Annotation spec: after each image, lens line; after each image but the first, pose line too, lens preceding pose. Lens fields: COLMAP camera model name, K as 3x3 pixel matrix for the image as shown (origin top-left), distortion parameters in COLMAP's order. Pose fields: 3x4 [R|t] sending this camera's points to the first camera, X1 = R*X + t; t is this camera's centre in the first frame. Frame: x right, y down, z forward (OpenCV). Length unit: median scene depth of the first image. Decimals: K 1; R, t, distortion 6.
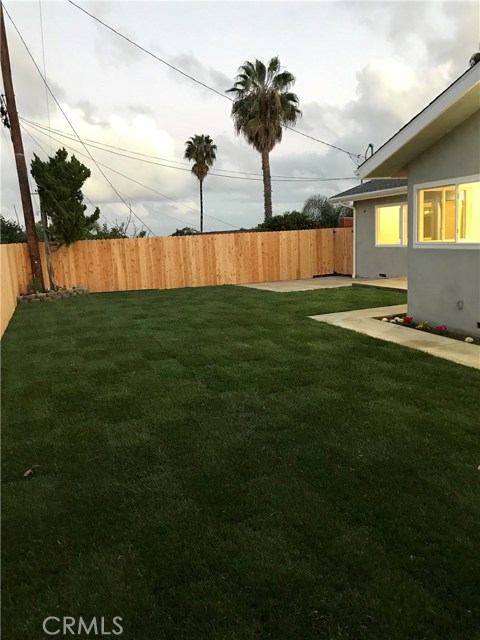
lens RADIAL K [[522.9, 0, 240.0], [0, 522.9, 320.0], [0, 0, 1]] dist [0.079927, -0.094250]
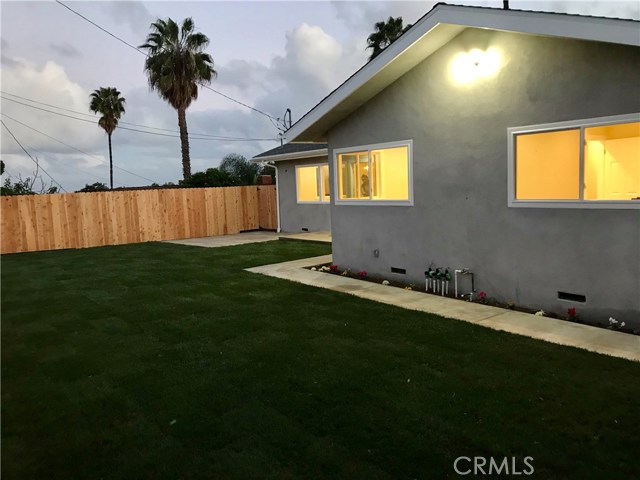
lens RADIAL K [[522.9, 0, 320.0], [0, 522.9, 240.0], [0, 0, 1]] dist [0.079927, -0.094250]
pose [[0.953505, -0.025567, 0.300292, -0.023693], [0.045892, 0.997093, -0.060827, 0.003691], [-0.297864, 0.071780, 0.951906, -0.029592]]
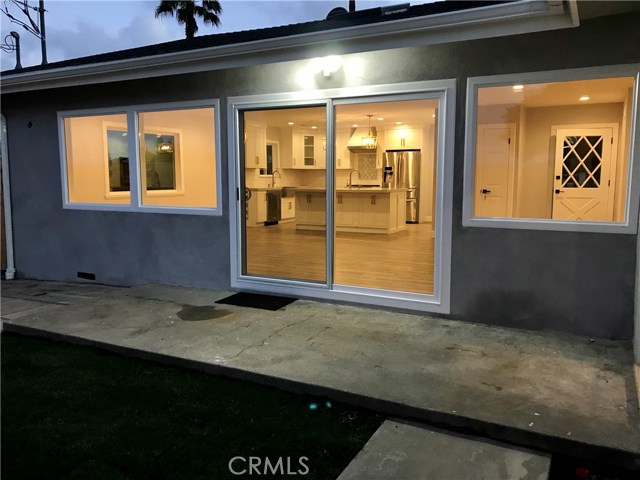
lens RADIAL K [[526.8, 0, 320.0], [0, 526.8, 240.0], [0, 0, 1]] dist [0.013061, 0.009402]
pose [[0.736071, -0.030976, 0.676195, 0.130617], [0.069742, 0.997107, -0.030242, -0.093627], [-0.673302, 0.069420, 0.736101, 0.596109]]
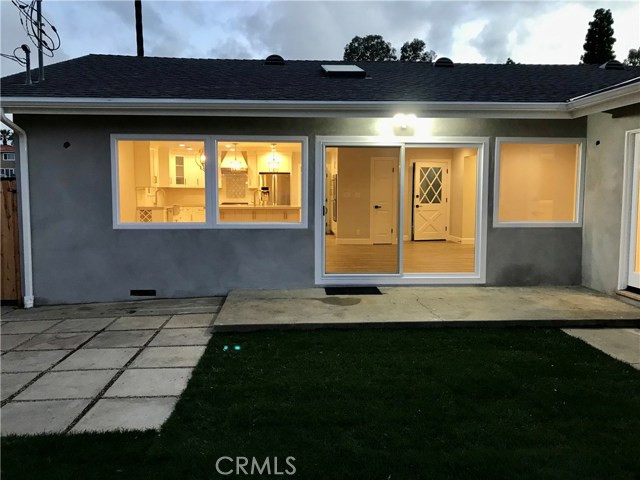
lens RADIAL K [[522.9, 0, 320.0], [0, 522.9, 240.0], [0, 0, 1]] dist [0.079927, -0.094250]
pose [[0.276050, -0.035073, 0.960503, -0.118314], [0.137459, 0.990502, -0.003337, -0.113969], [-0.951263, 0.132951, 0.278249, 0.781629]]
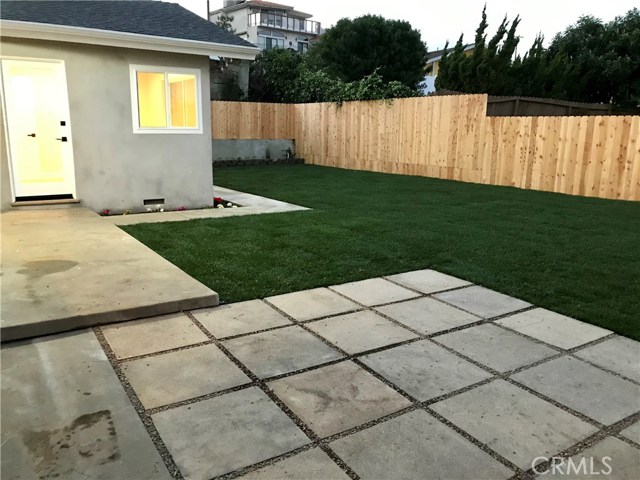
lens RADIAL K [[522.9, 0, 320.0], [0, 522.9, 240.0], [0, 0, 1]] dist [0.079927, -0.094250]
pose [[-0.970337, 0.080733, -0.227880, 0.221480], [-0.012376, 0.924769, 0.380327, -0.195247], [0.241441, 0.371865, -0.896338, 1.208443]]
